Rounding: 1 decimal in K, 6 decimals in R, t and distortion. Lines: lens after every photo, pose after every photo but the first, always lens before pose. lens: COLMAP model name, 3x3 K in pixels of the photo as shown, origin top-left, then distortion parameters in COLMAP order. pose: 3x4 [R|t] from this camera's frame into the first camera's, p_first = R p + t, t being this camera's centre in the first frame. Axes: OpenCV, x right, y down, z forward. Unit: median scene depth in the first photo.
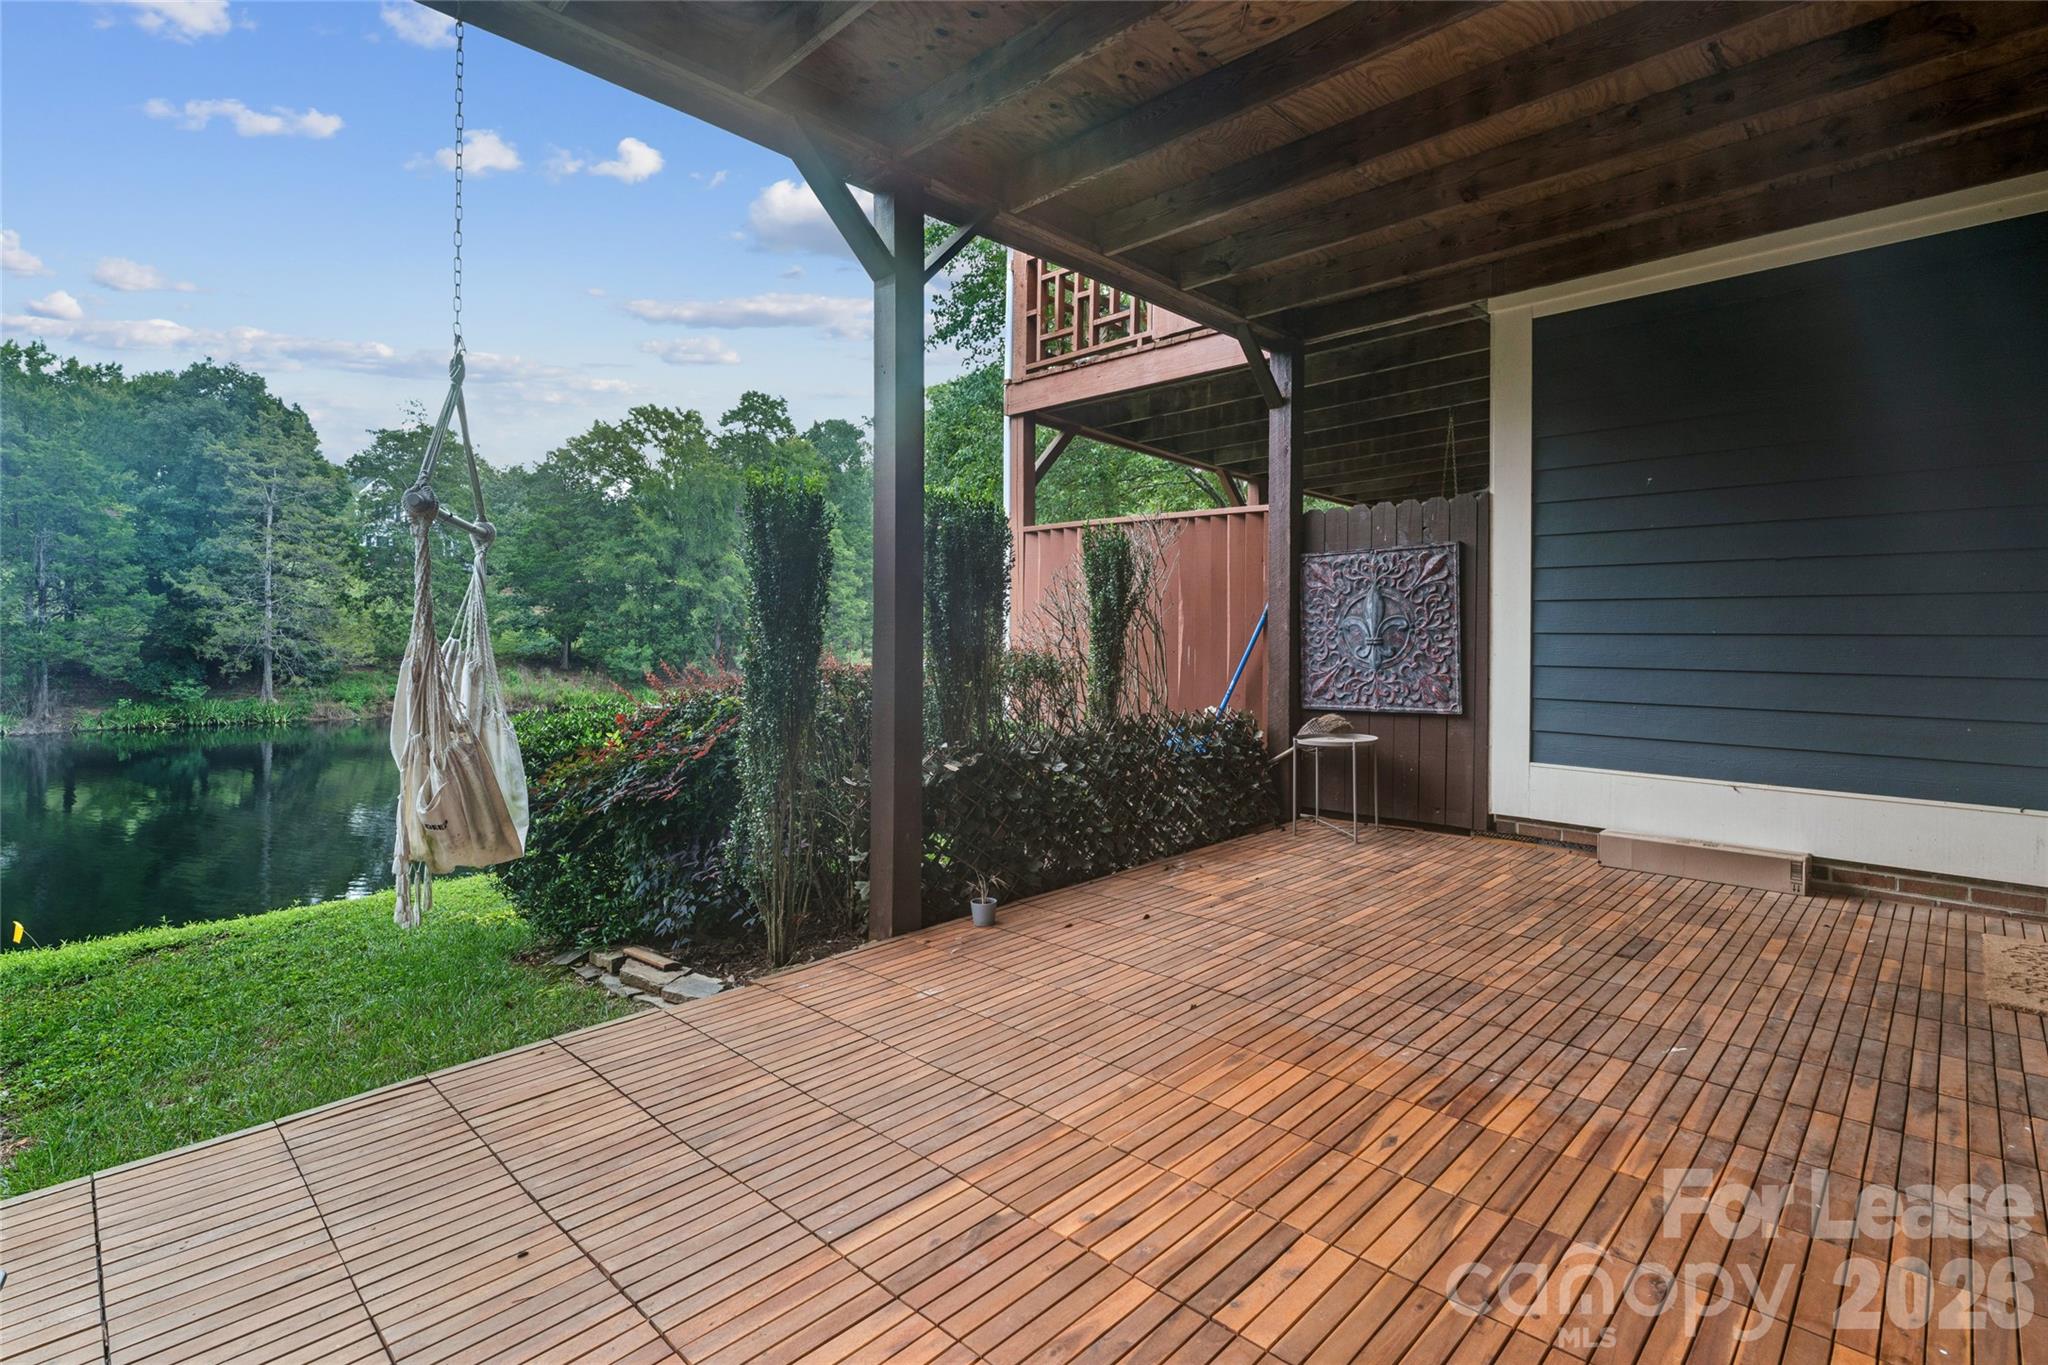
lens RADIAL K [[942.4, 0, 1032.9], [0, 942.4, 654.0], [0, 0, 1]] dist [-0.000071, 0.000049]
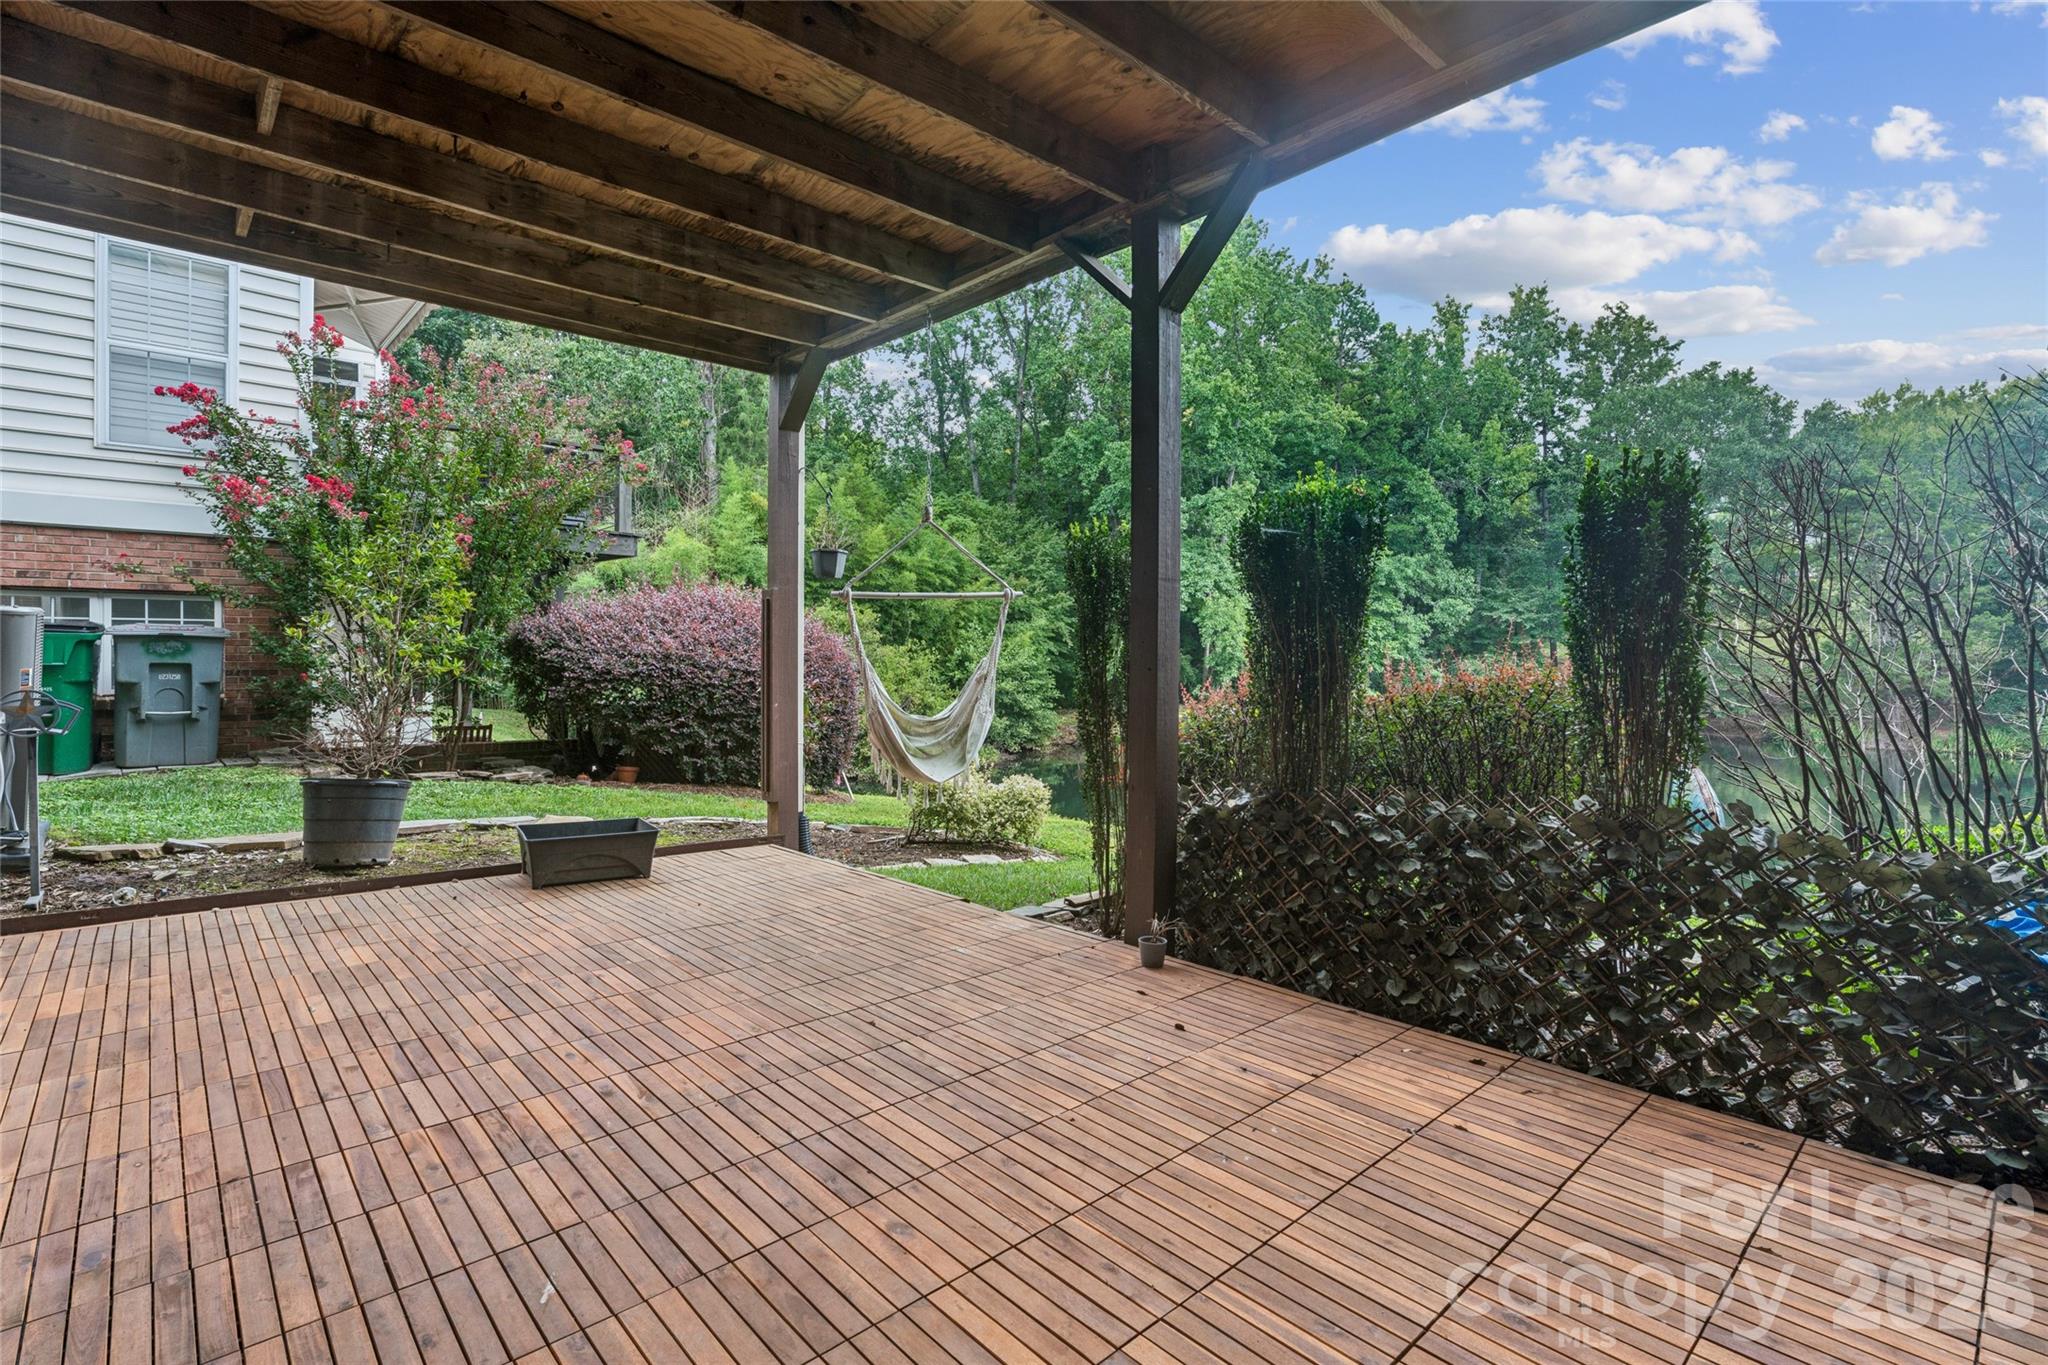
lens RADIAL K [[942.4, 0, 1025.9], [0, 942.4, 661.3], [0, 0, 1]] dist [-0.000071, 0.000049]
pose [[-0.058422, -0.003649, -0.998285, 1.149096], [-0.011947, 0.999924, -0.002956, -0.012607], [0.998220, 0.011754, -0.058461, 1.195999]]
